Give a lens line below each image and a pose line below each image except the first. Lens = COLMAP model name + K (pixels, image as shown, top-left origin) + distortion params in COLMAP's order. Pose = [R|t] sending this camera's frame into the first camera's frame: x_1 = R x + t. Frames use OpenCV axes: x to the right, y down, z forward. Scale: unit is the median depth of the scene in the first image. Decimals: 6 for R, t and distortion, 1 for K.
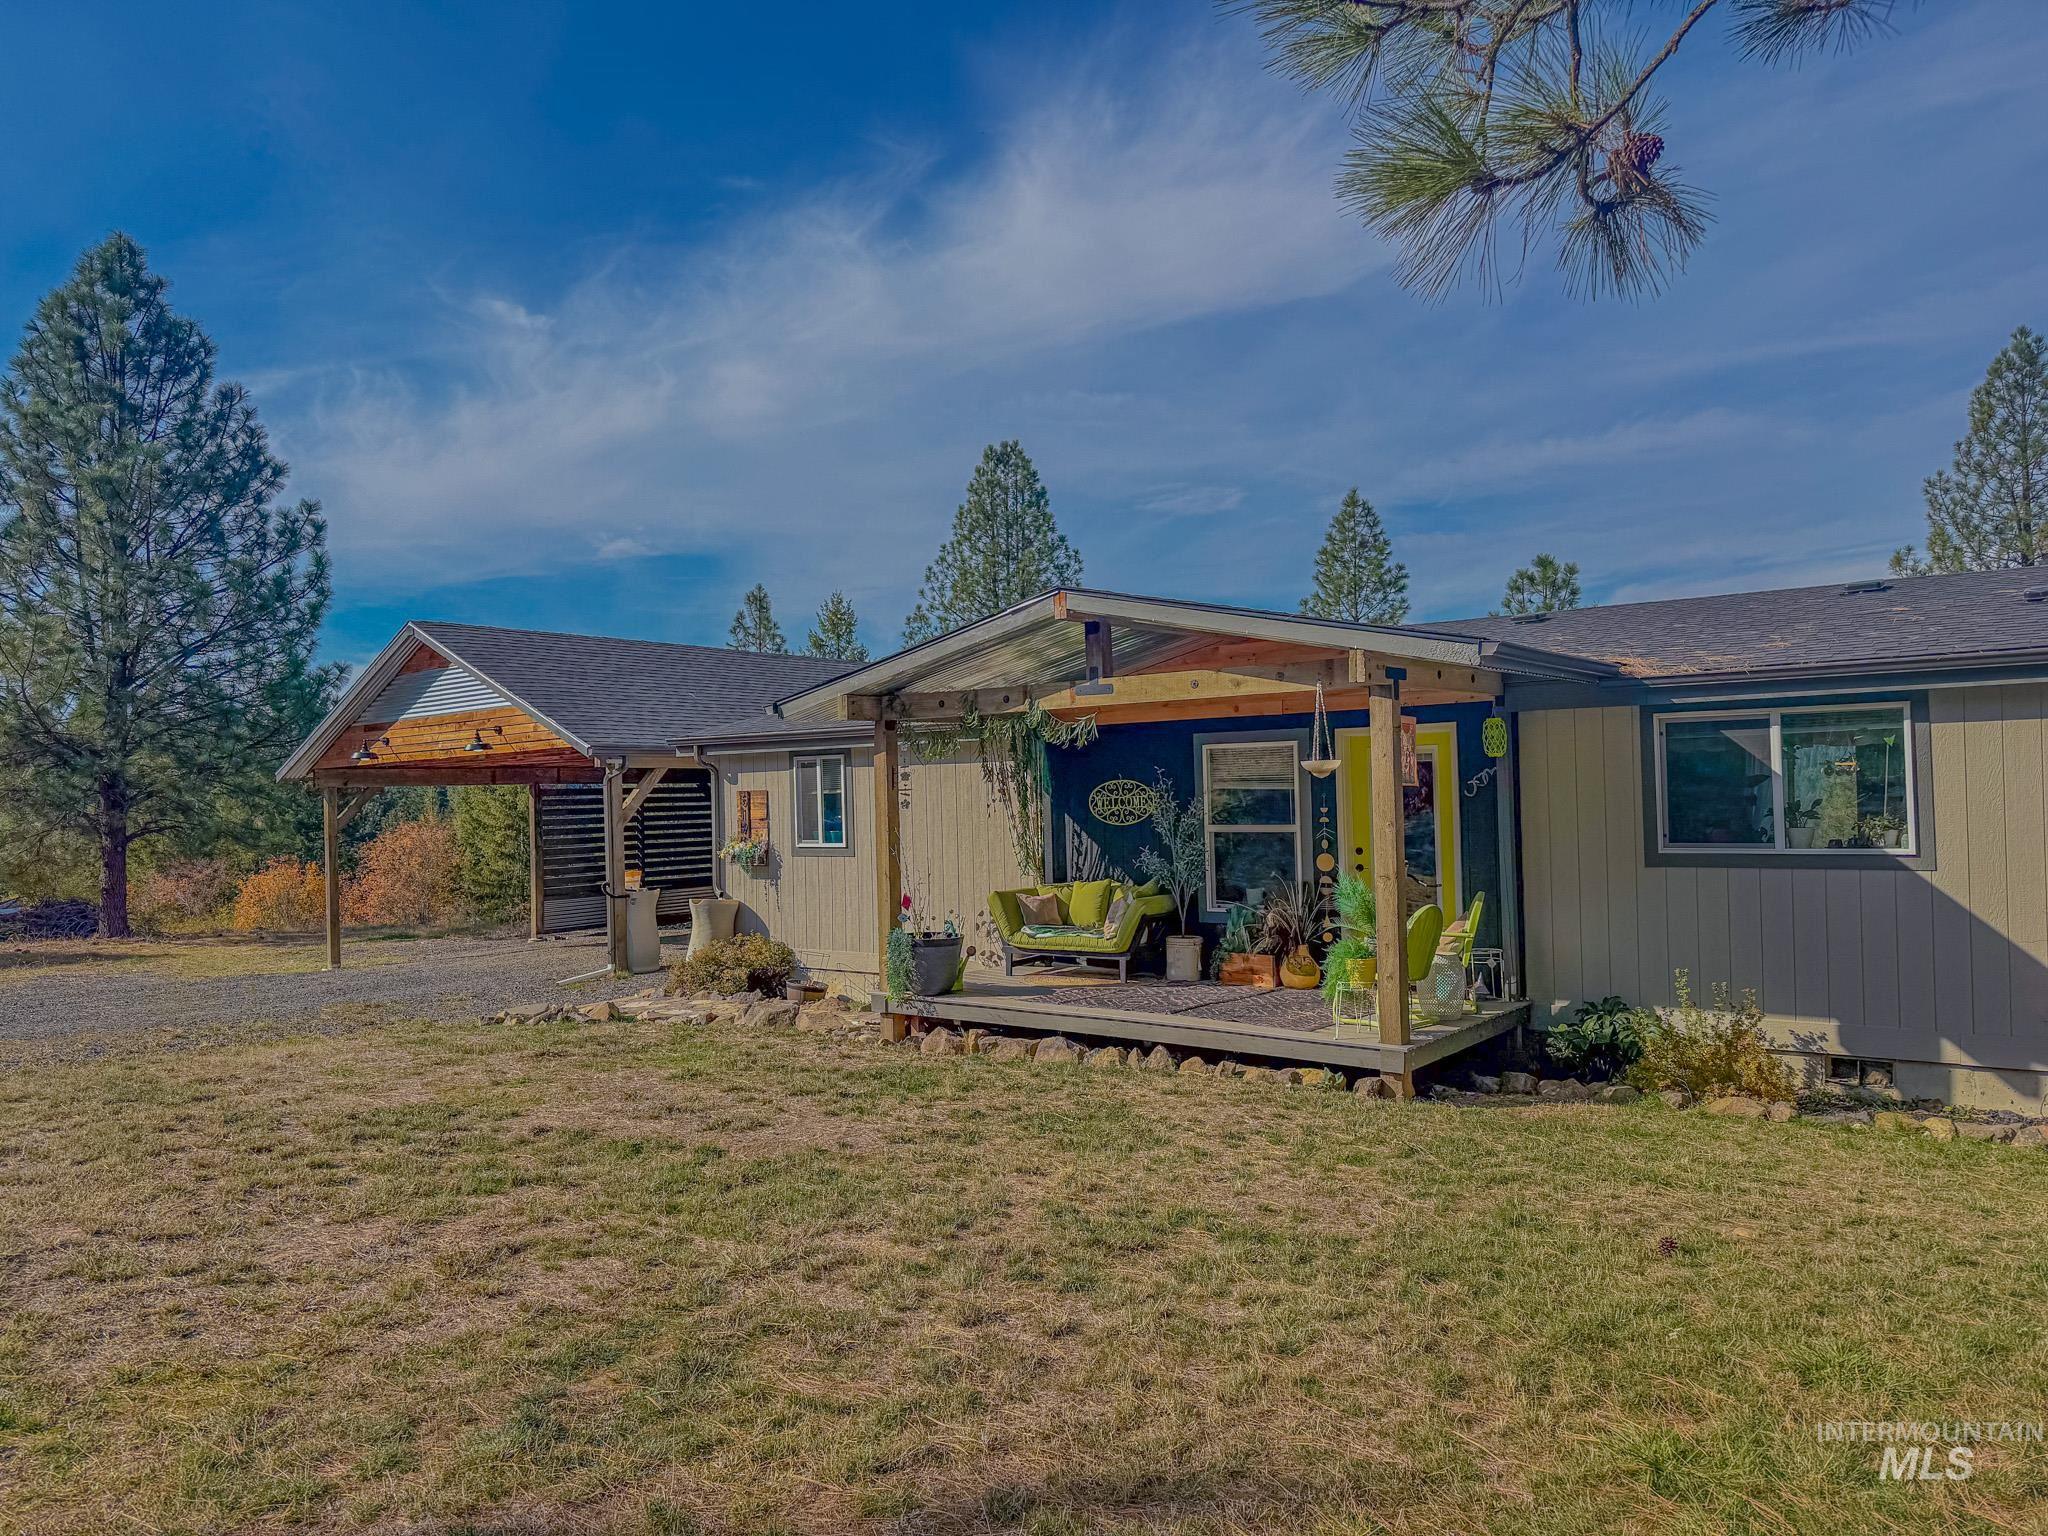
lens RADIAL K [[1401.3, 0, 1024.0], [0, 1401.3, 768.0], [0, 0, 1]] dist [0.079588, -0.000721]
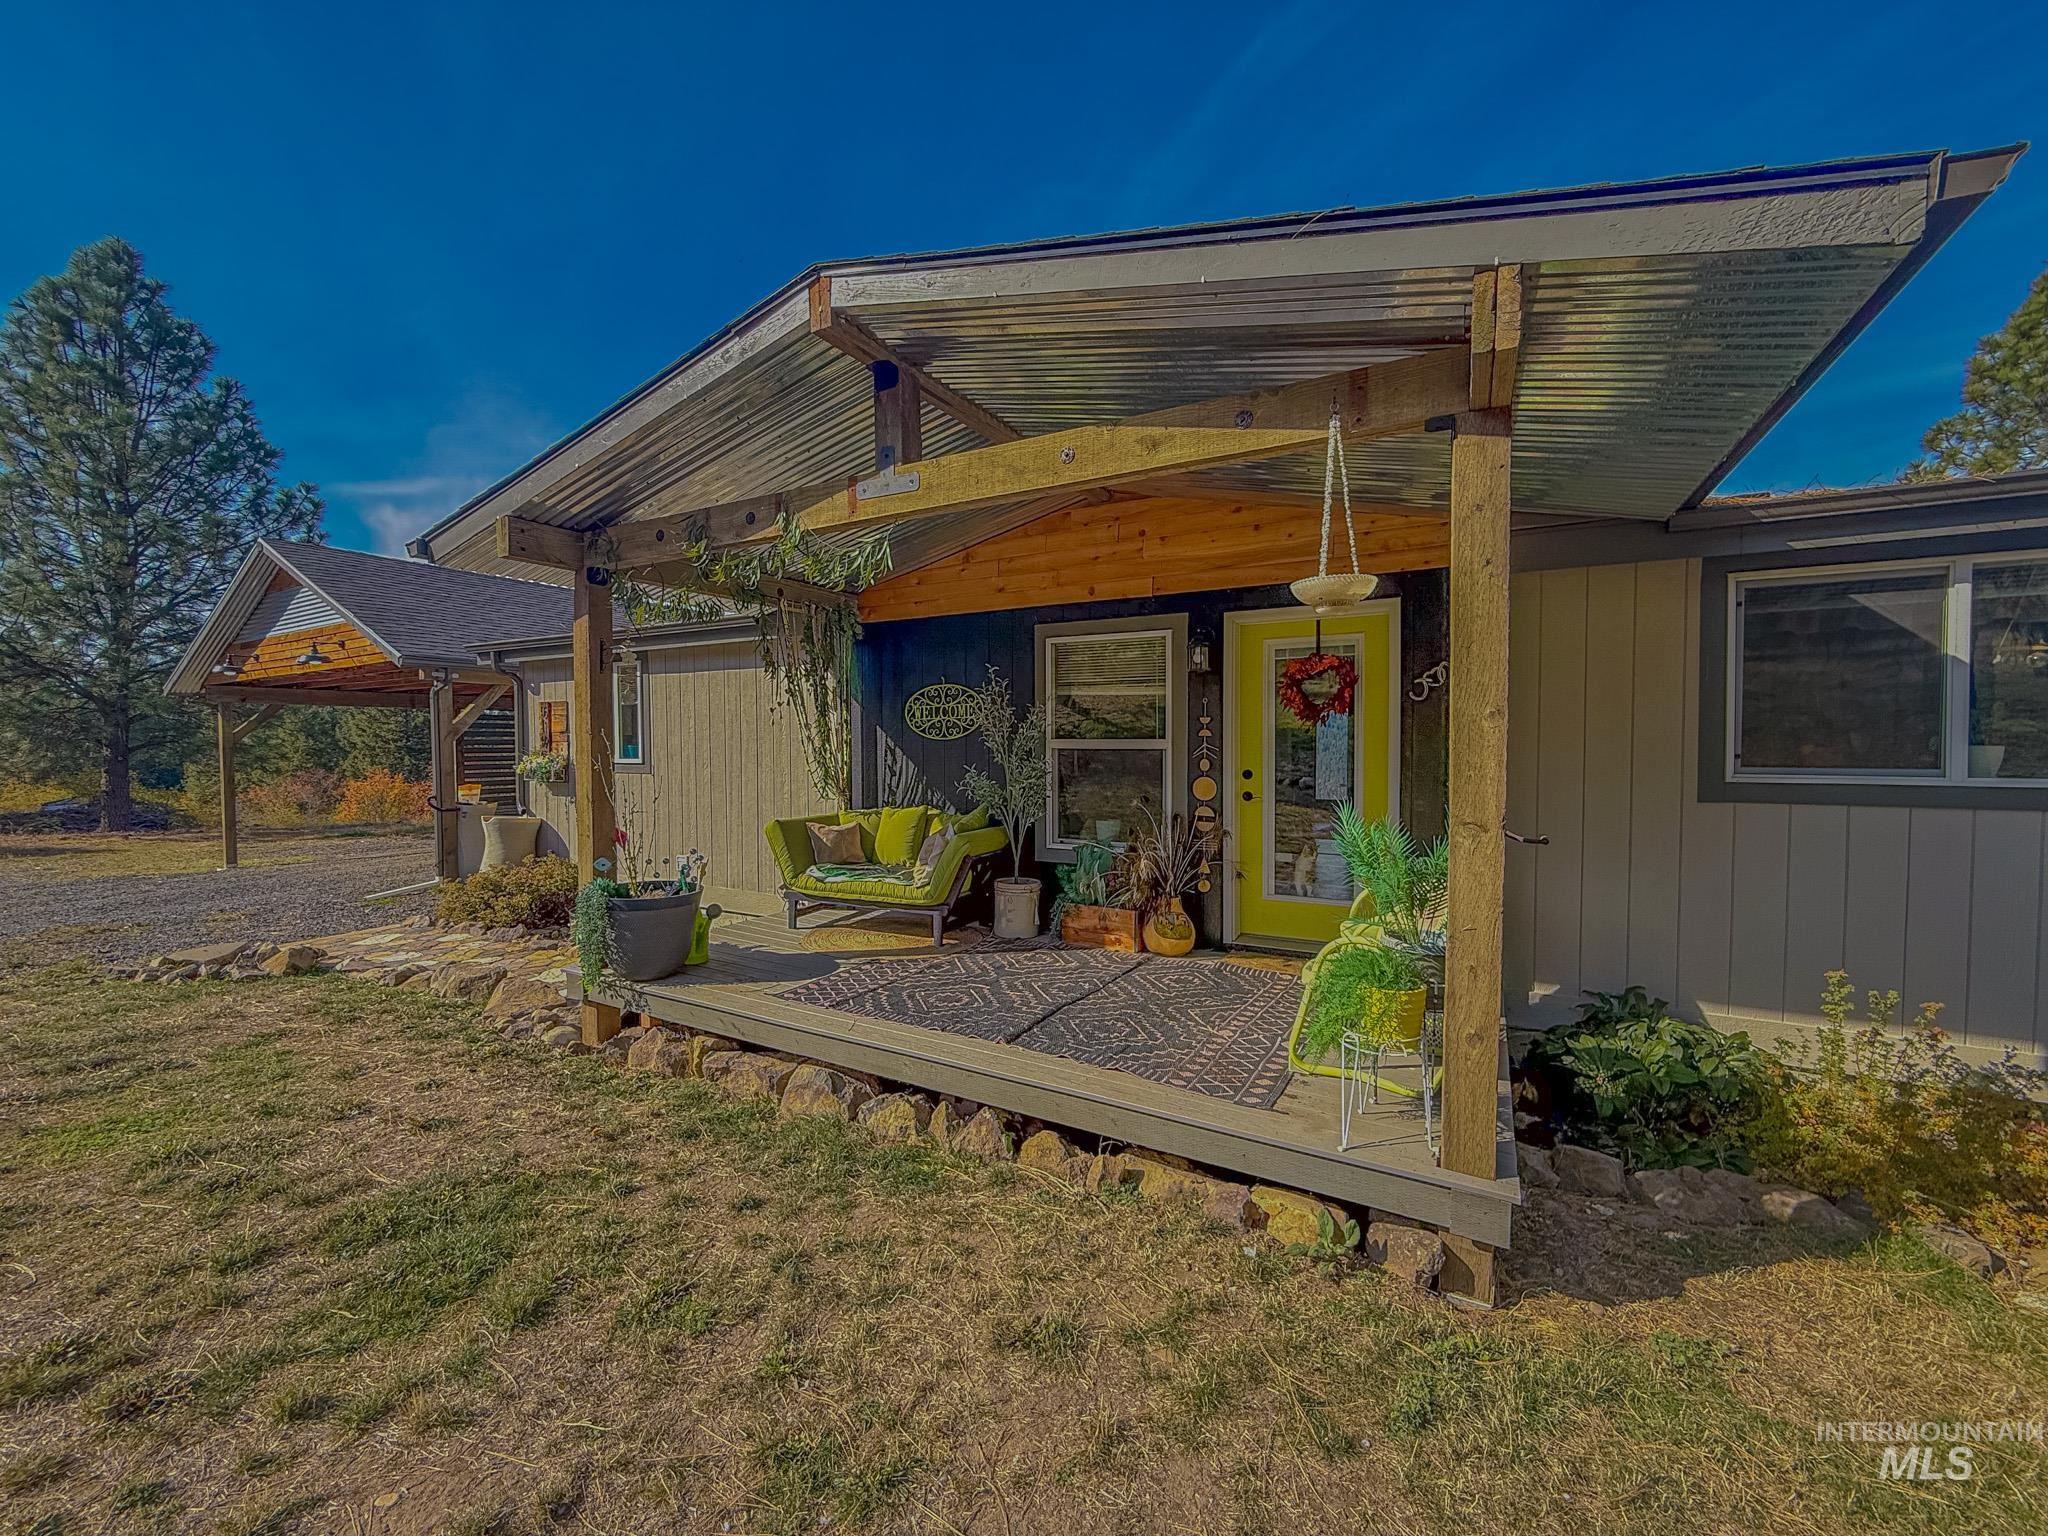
lens RADIAL K [[826.2, 0, 1024.0], [0, 826.2, 768.0], [0, 0, 1]] dist [-0.001463, -0.000072]
pose [[0.989184, 0.018350, 0.145525, 0.048774], [-0.025289, 0.998622, 0.045975, 0.035694], [-0.144481, -0.049158, 0.988286, 0.542989]]
